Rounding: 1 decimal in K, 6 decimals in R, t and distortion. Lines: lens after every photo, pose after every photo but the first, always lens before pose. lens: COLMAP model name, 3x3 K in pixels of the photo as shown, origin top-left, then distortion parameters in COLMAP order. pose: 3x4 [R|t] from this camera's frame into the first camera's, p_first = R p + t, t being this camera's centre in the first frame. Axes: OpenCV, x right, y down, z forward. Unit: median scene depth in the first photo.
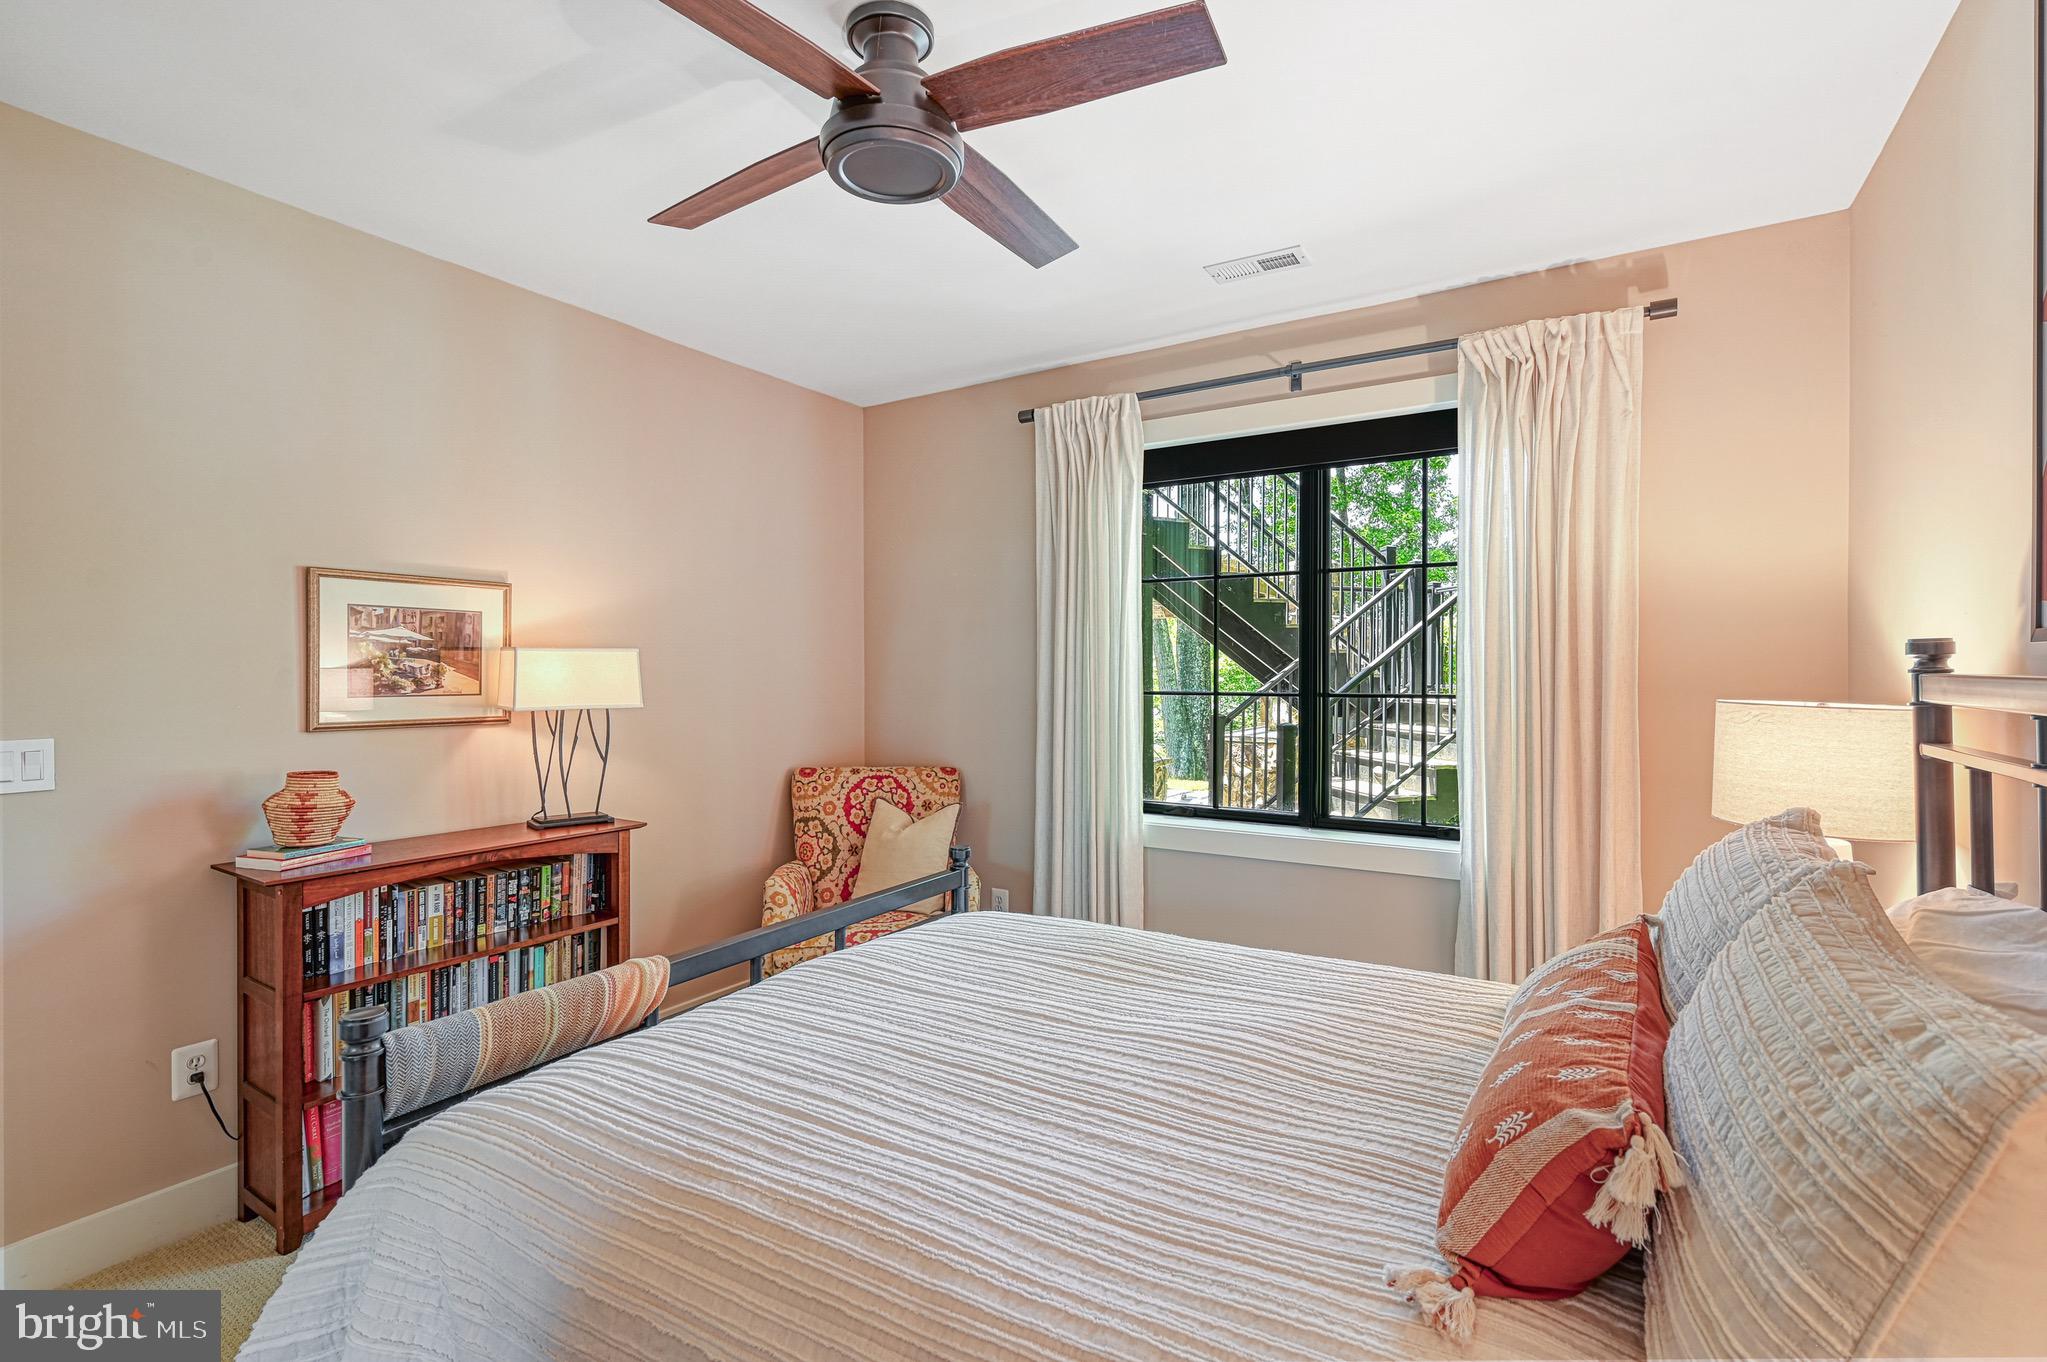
lens RADIAL K [[925.9, 0, 1024.1], [0, 925.9, 667.0], [0, 0, 1]] dist [0.000114, 0.000149]
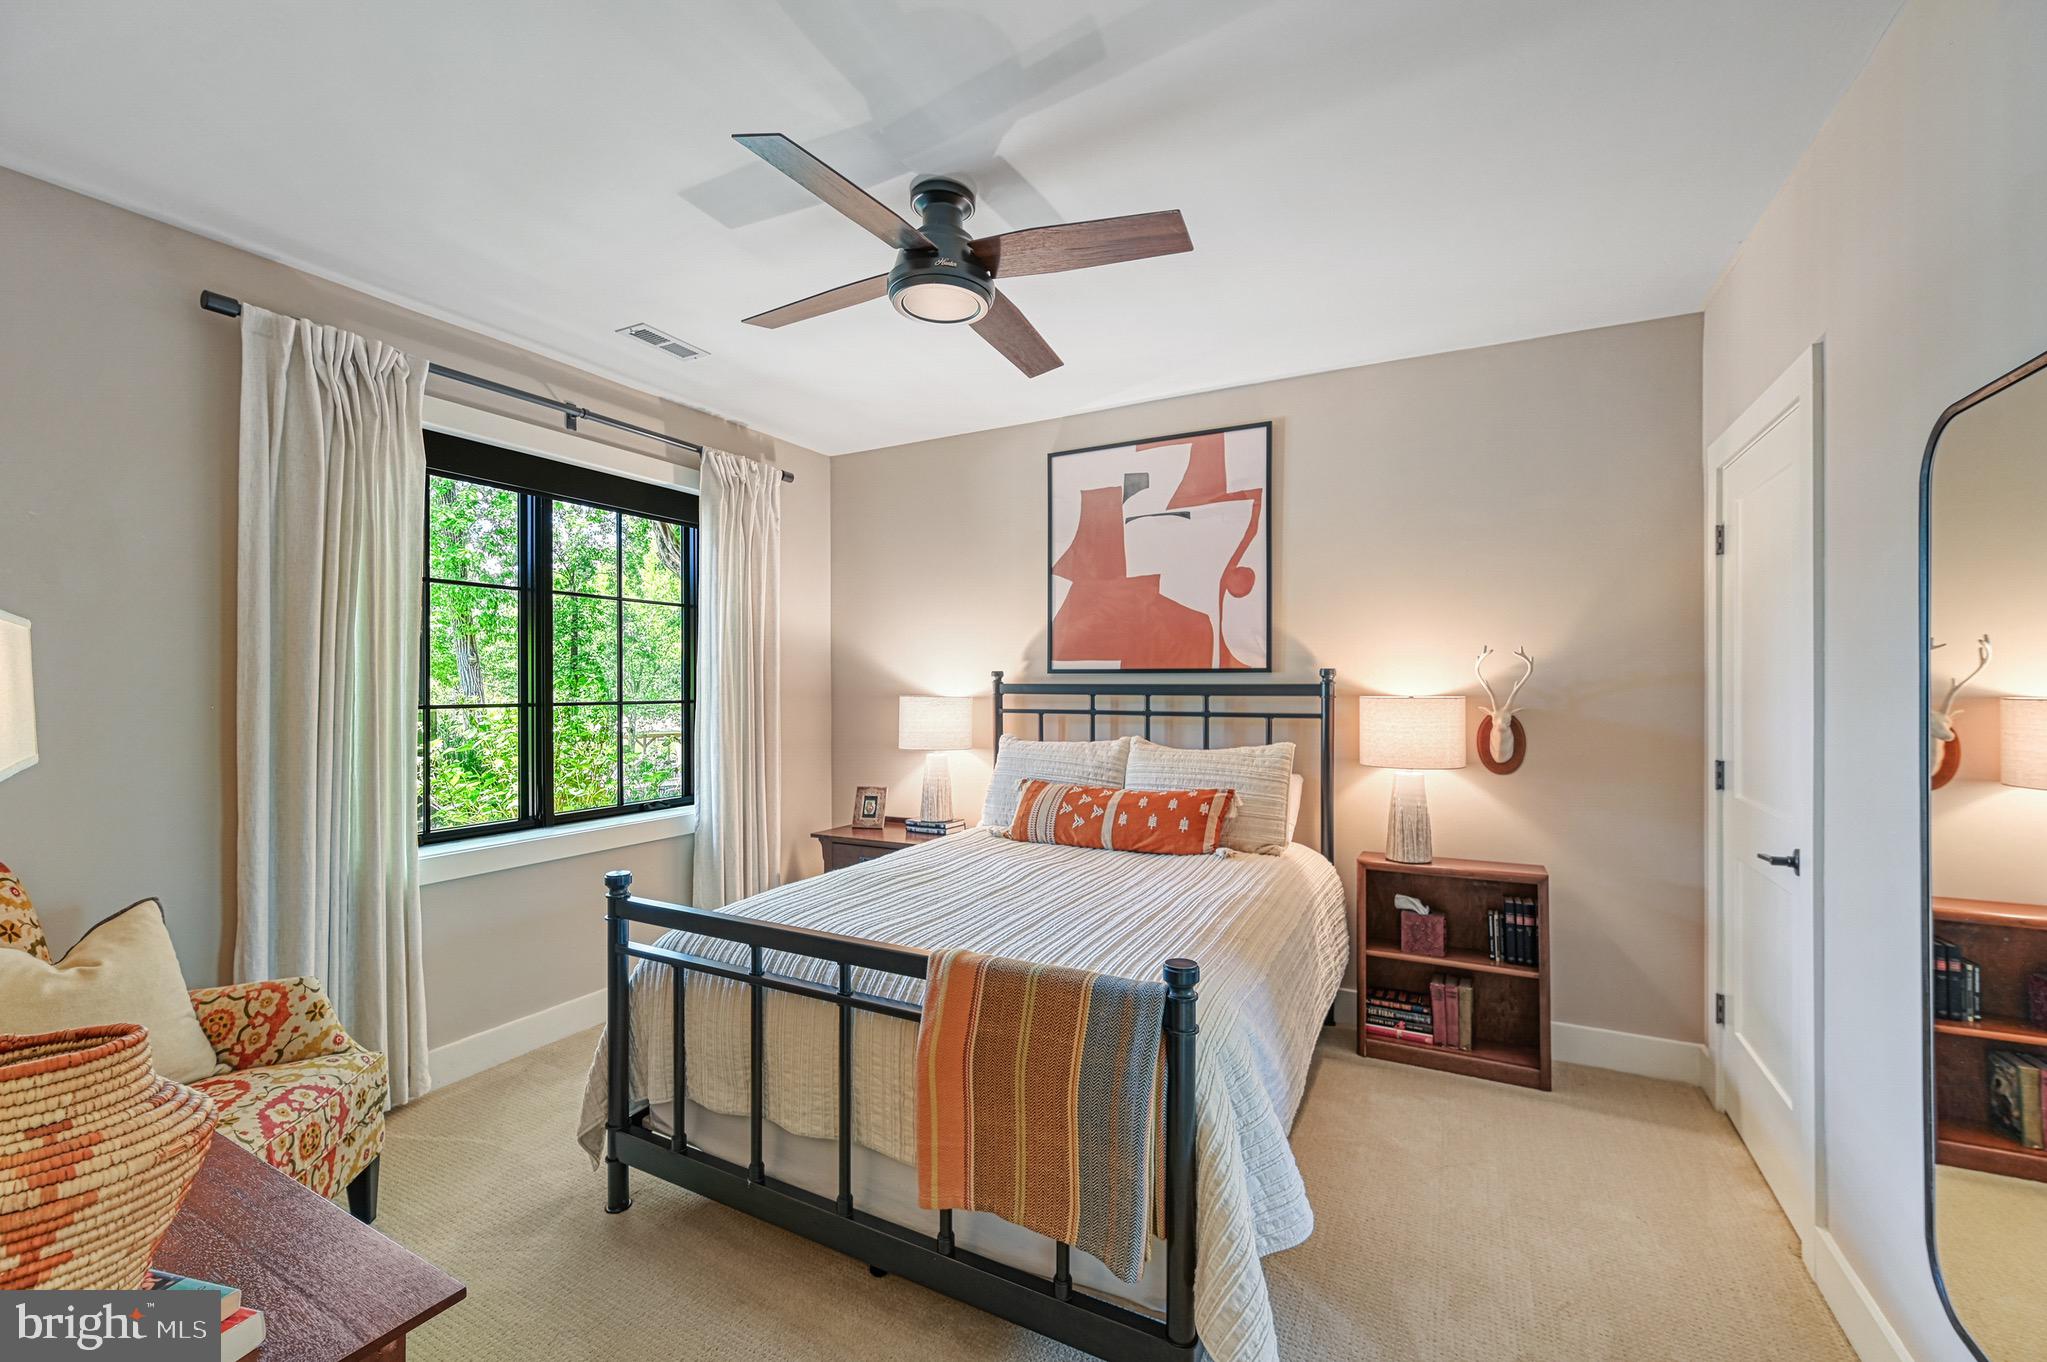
lens RADIAL K [[819.7, 0, 1023.1], [0, 819.7, 684.2], [0, 0, 1]] dist [0.001758, -0.000006]
pose [[-0.049569, 0.000826, 0.998770, -0.800825], [-0.003061, 0.999995, -0.000979, 0.005854], [-0.998766, -0.003106, -0.049567, 0.570457]]
